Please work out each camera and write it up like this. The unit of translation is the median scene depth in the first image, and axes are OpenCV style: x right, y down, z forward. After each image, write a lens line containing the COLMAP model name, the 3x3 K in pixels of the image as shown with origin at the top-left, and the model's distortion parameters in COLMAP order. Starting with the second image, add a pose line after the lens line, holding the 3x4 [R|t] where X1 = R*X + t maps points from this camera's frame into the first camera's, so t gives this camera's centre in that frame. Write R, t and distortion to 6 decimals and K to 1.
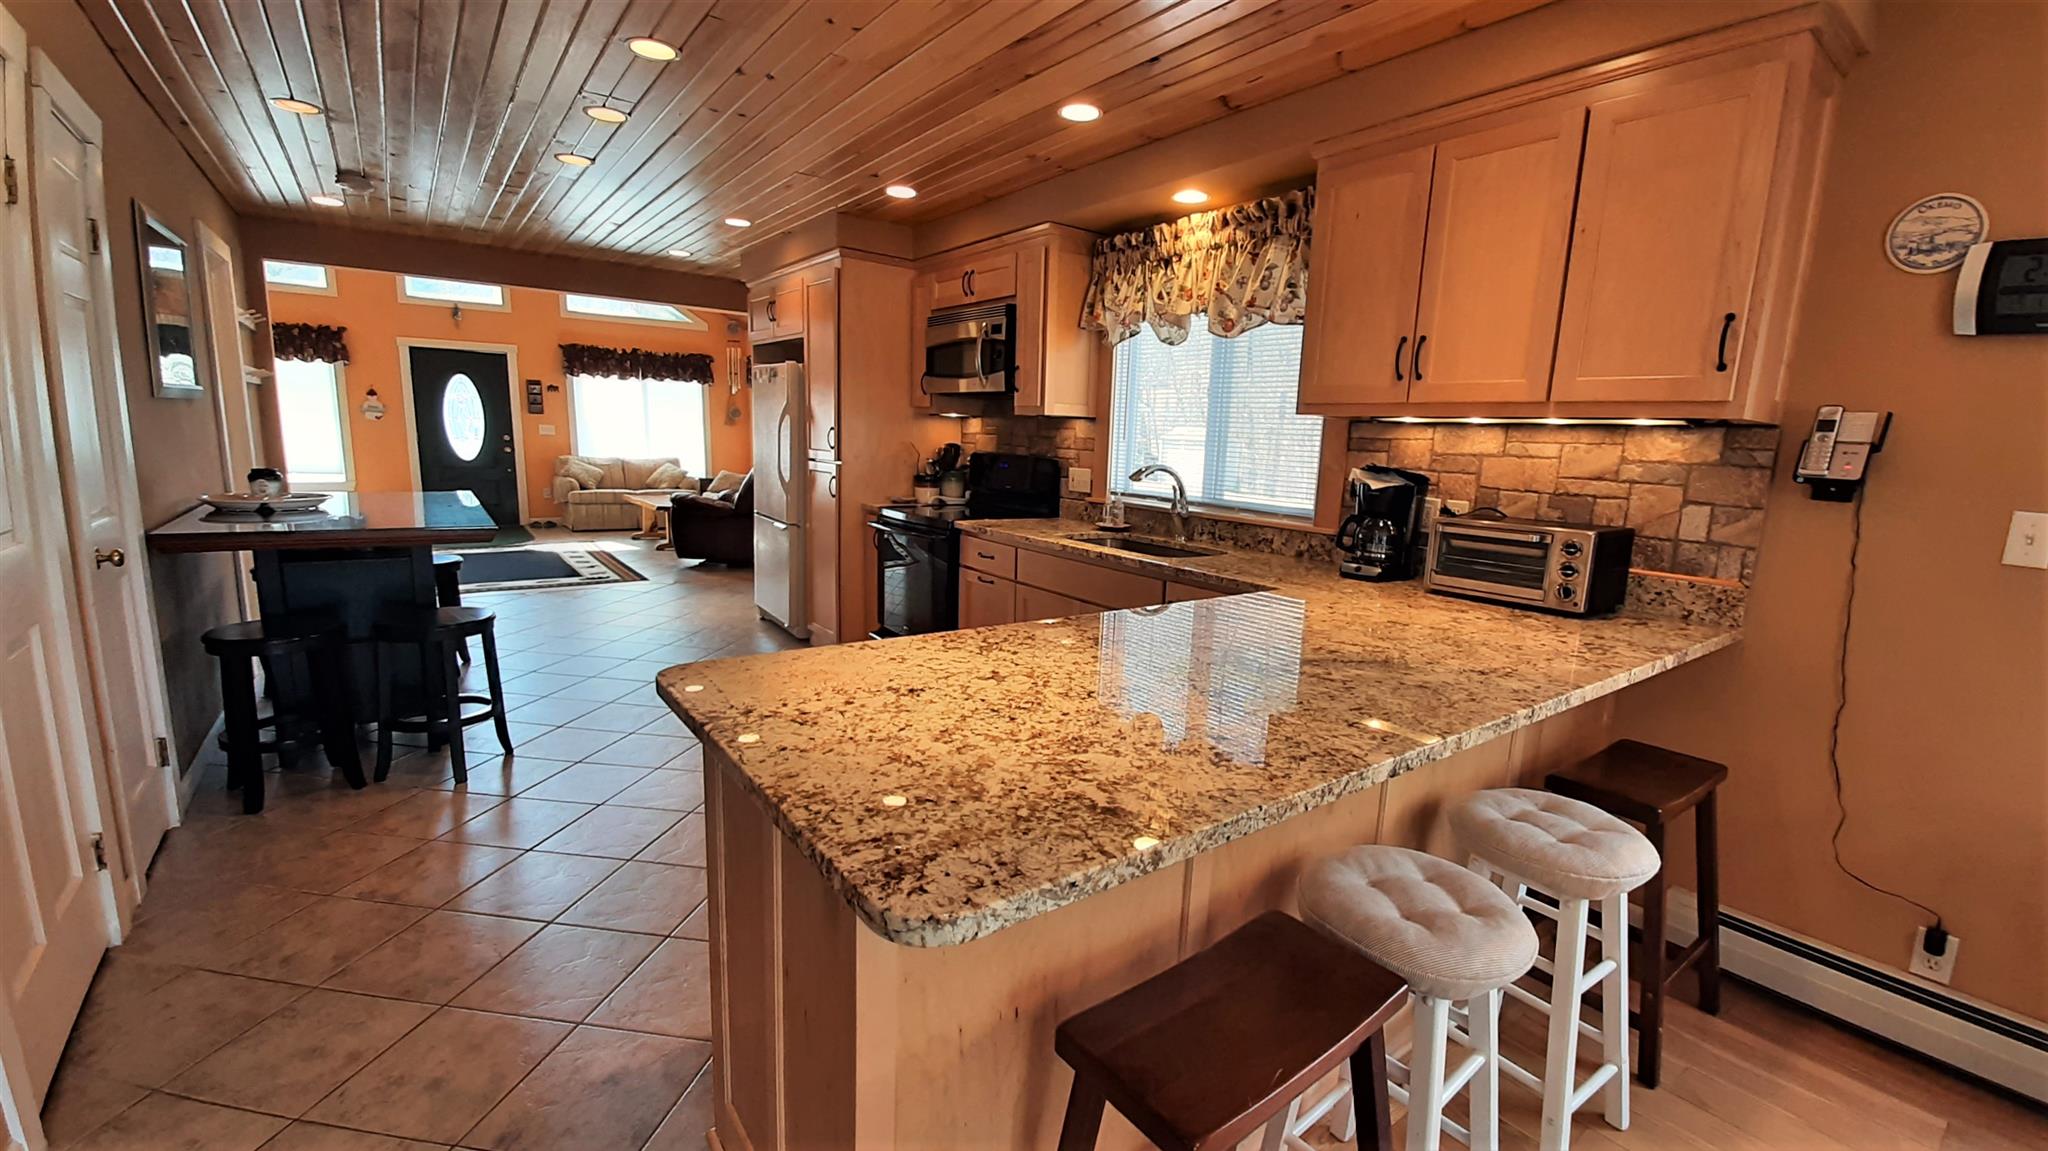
lens RADIAL K [[839.0, 0, 1061.2], [0, 839.0, 582.9], [0, 0, 1]] dist [0.034505, -0.023674]
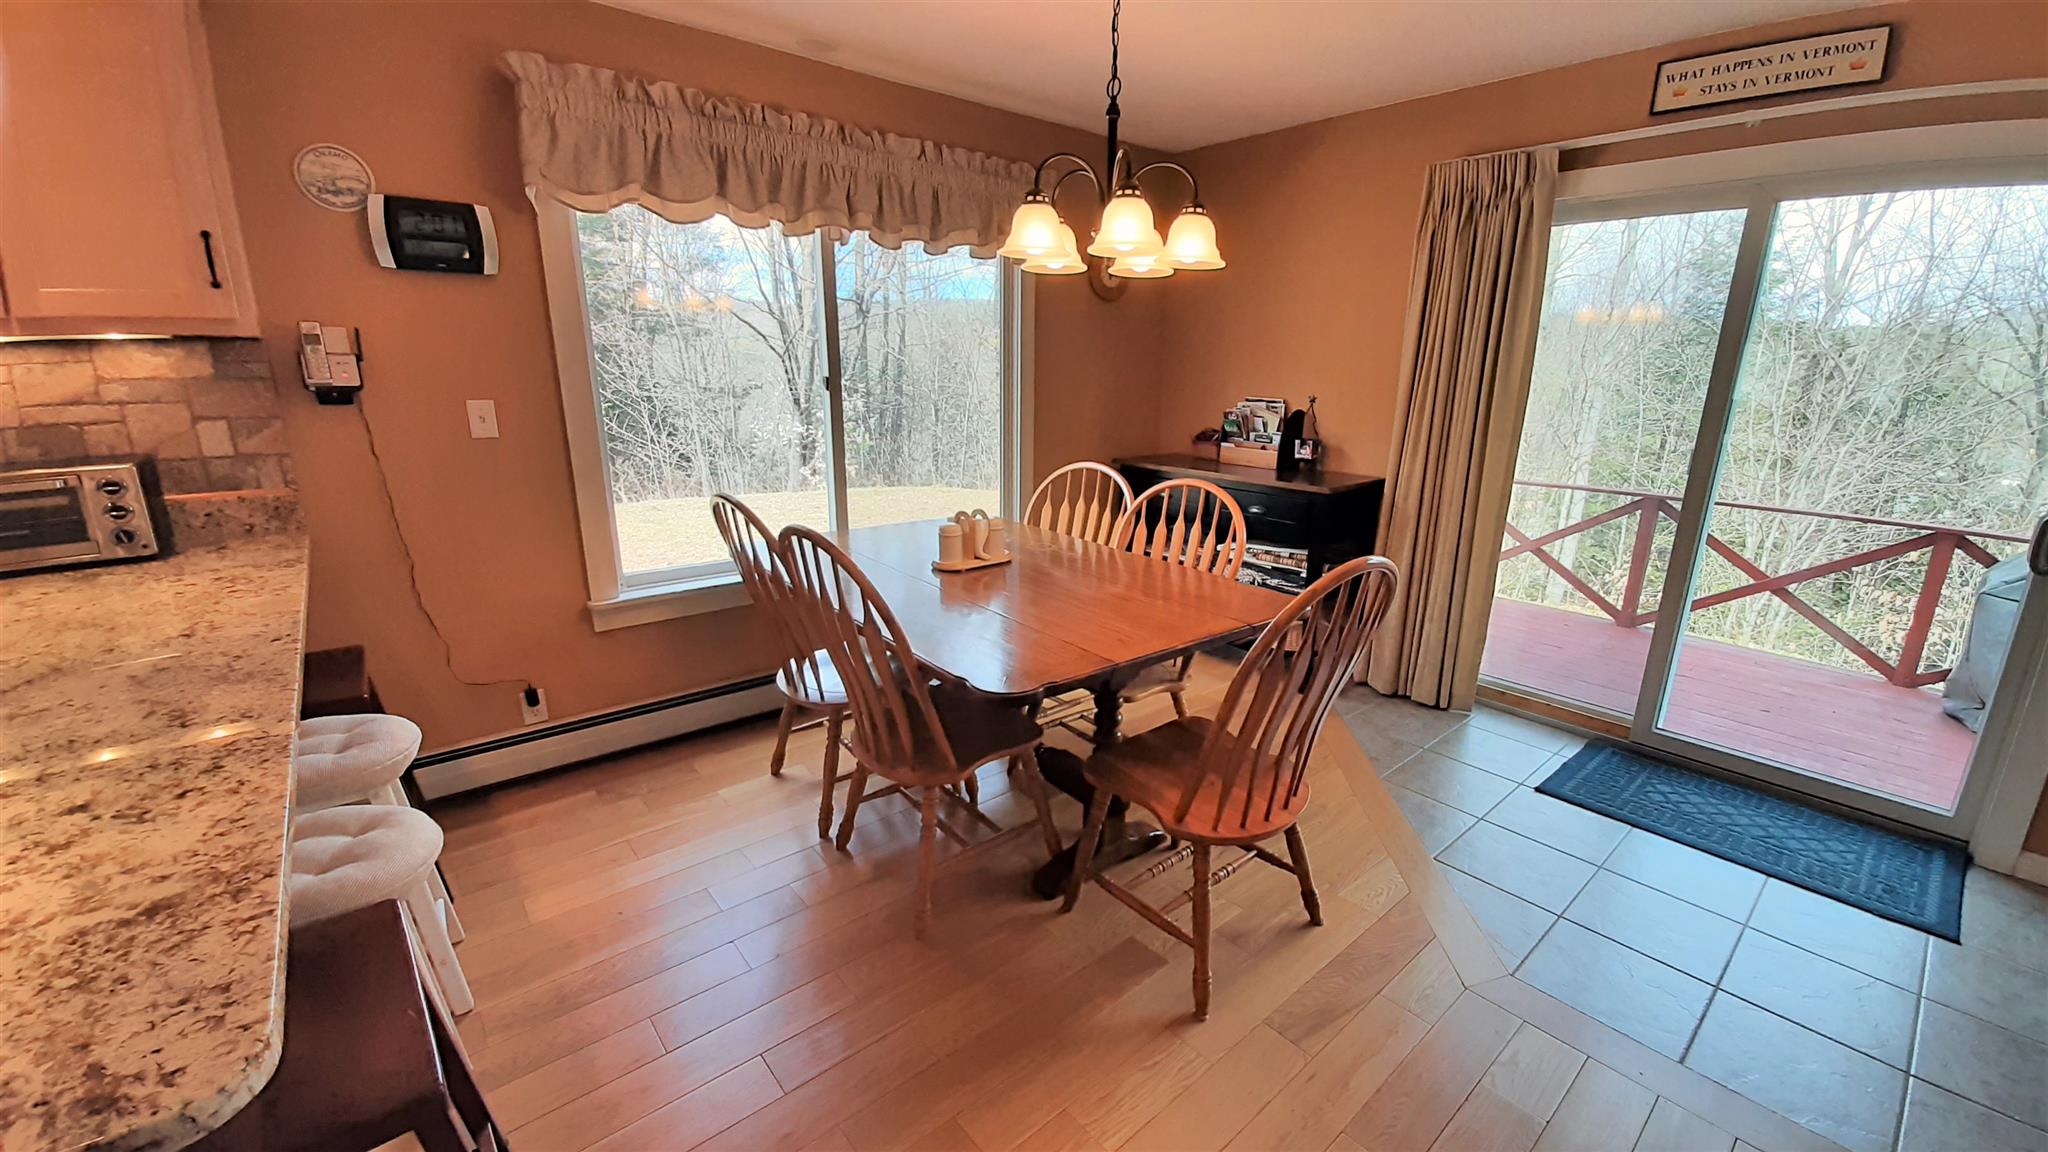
lens RADIAL K [[797.6, 0, 1060.2], [0, 797.6, 584.9], [0, 0, 1]] dist [0.014491, -0.015458]
pose [[-0.053685, -0.305488, 0.950681, -0.182445], [0.153817, 0.938161, 0.310151, -0.034082], [-0.986640, 0.162881, -0.003376, 0.037305]]
